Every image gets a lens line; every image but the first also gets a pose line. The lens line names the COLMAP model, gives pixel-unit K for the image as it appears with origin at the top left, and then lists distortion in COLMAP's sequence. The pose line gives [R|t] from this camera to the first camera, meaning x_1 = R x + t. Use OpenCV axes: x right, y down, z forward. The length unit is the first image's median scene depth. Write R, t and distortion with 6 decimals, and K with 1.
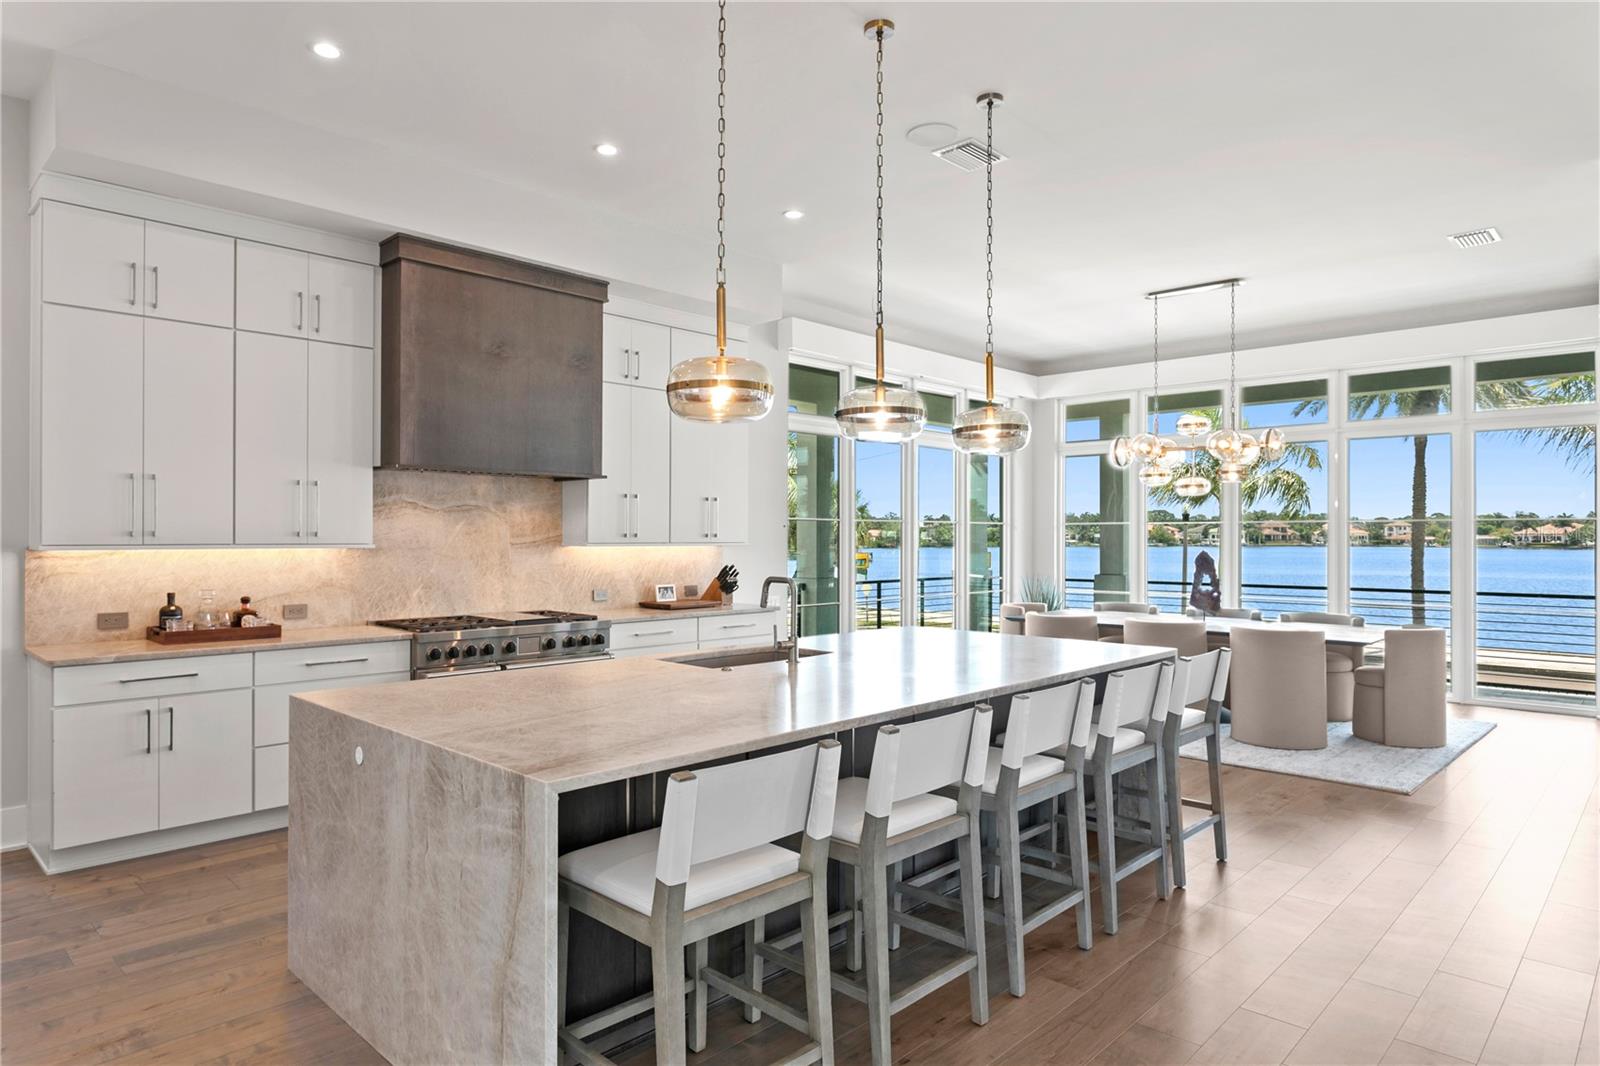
lens RADIAL K [[960.7, 0, 778.0], [0, 960.7, 529.4], [0, 0, 1]] dist [-0.005217, 0.000922]
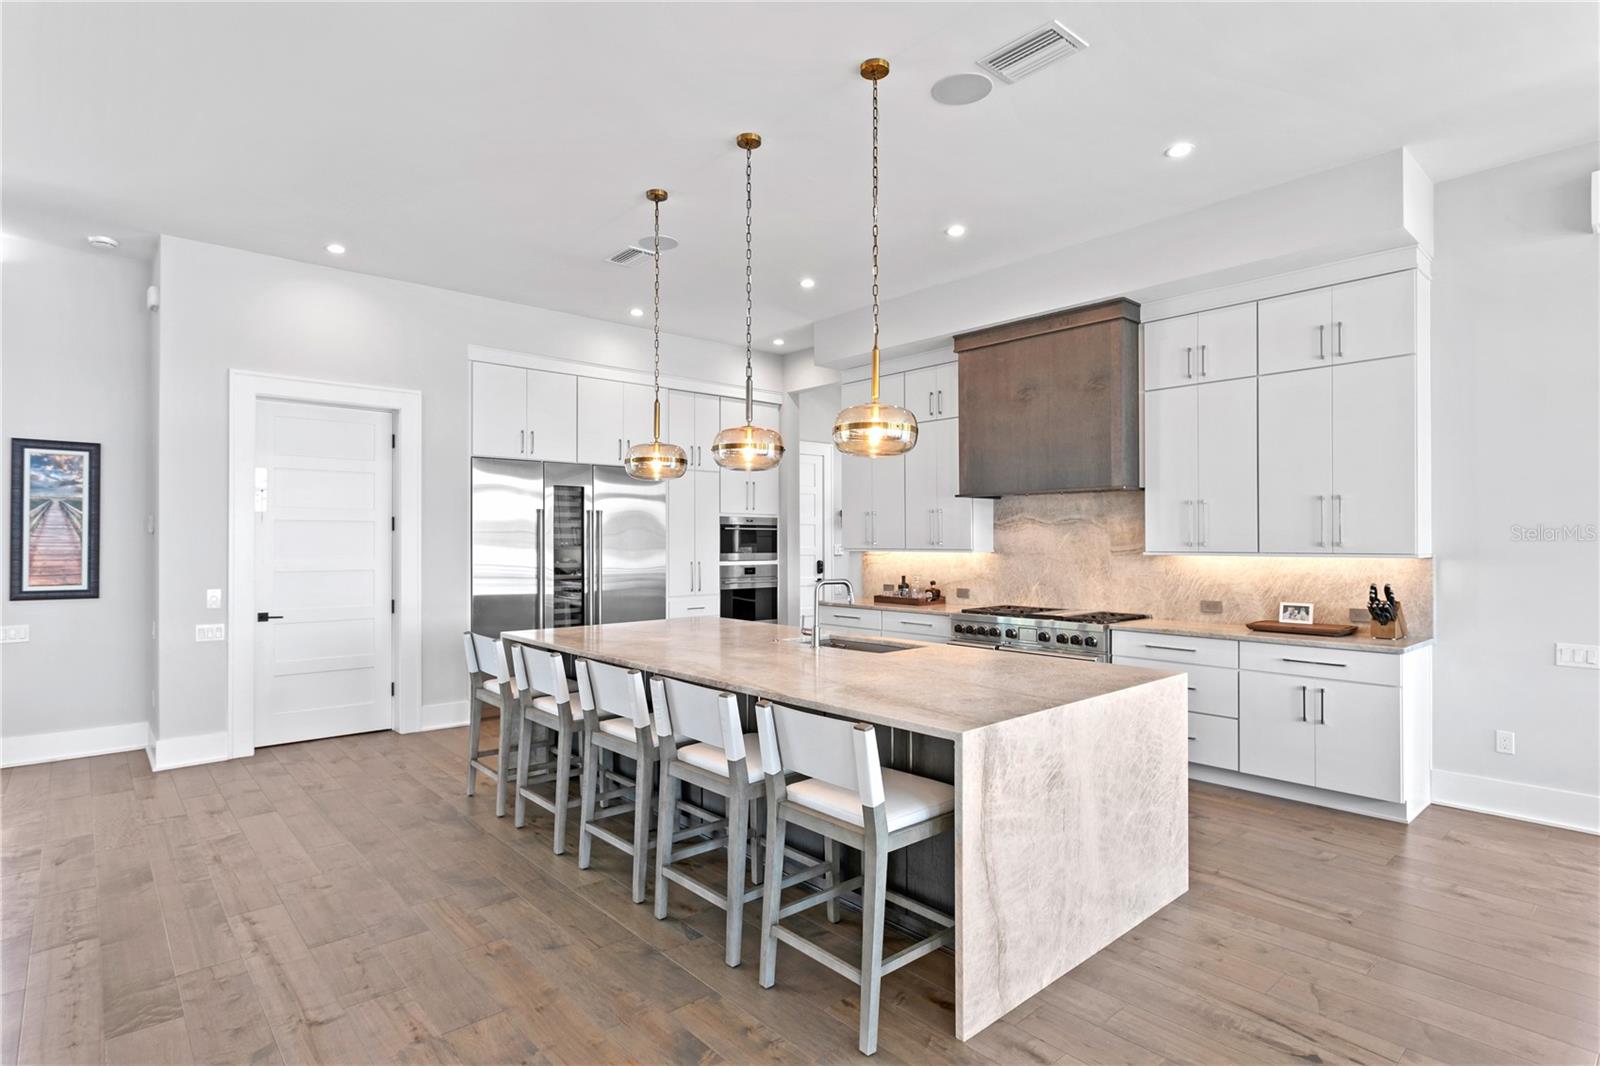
lens RADIAL K [[800.1, 0, 787.5], [0, 800.1, 538.3], [0, 0, 1]] dist [-0.000298, 0.001866]
pose [[-0.077137, -0.007525, -0.996992, 0.741741], [0.007166, 0.999942, -0.008101, 0.004824], [0.996995, -0.007769, -0.077078, 0.749397]]
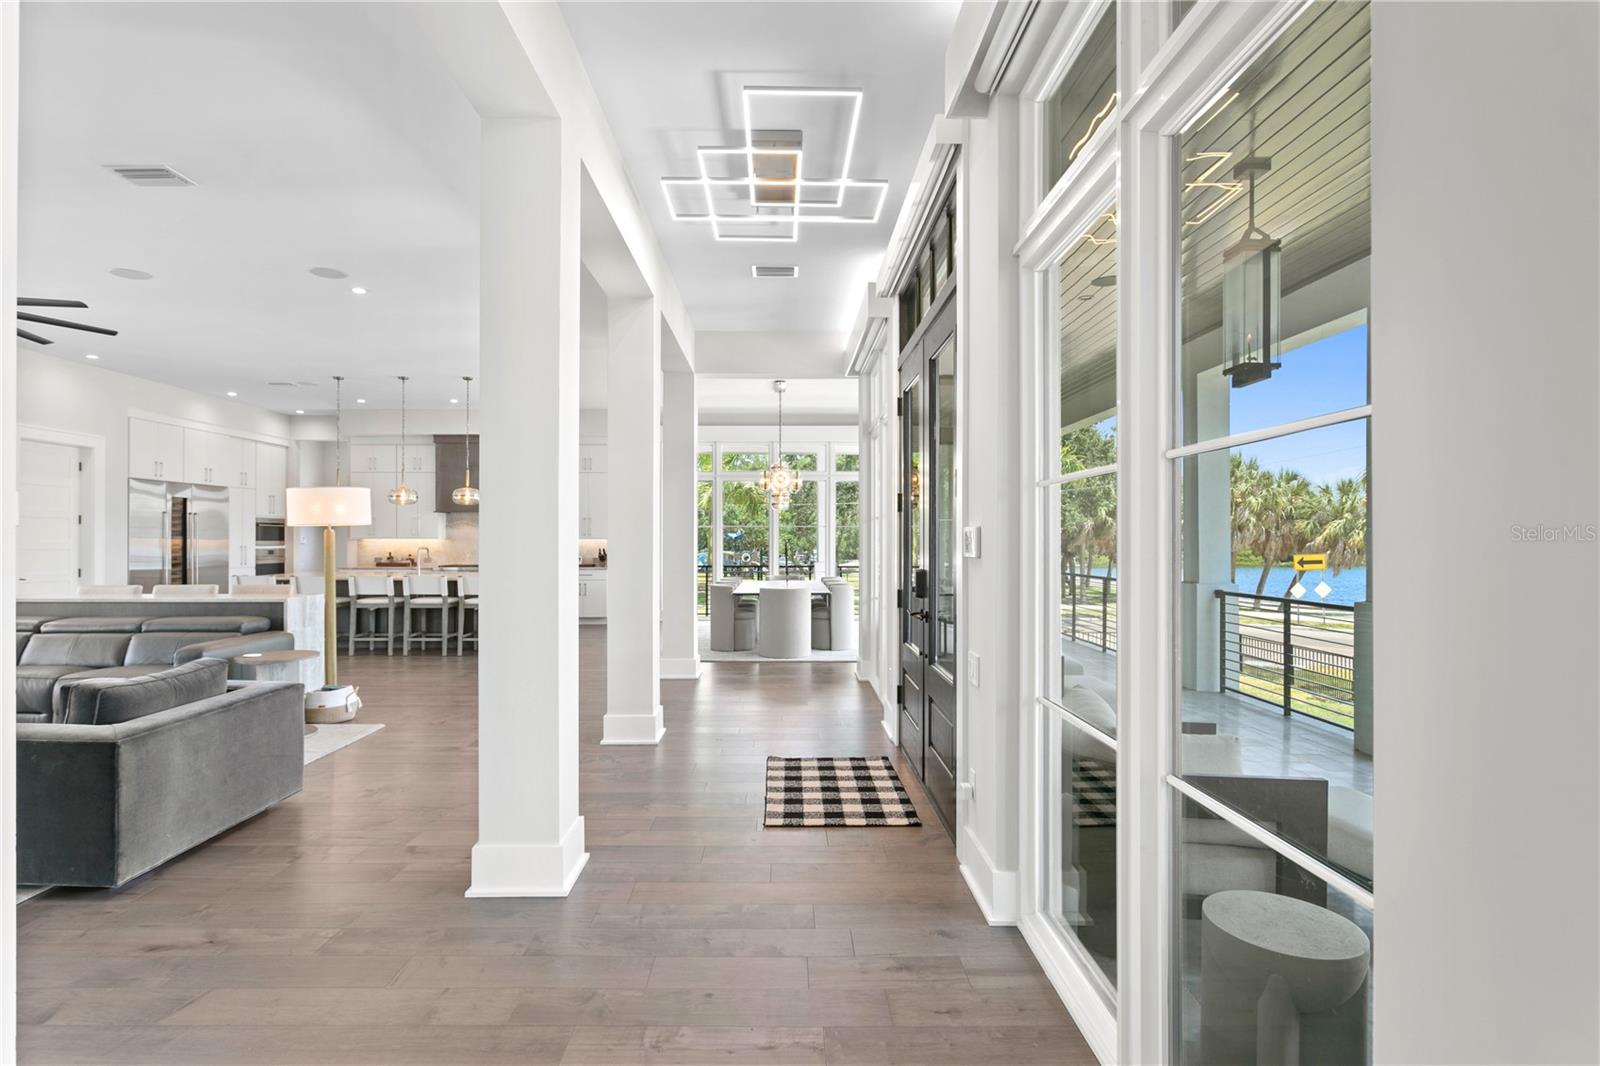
lens RADIAL K [[800.1, 0, 758.8], [0, 800.1, 538.7], [0, 0, 1]] dist [-0.000298, 0.001866]
pose [[0.689508, -0.003203, -0.724271, 1.900305], [0.006754, 0.999975, 0.002007, 0.017542], [0.724246, -0.006275, 0.689513, 0.004220]]
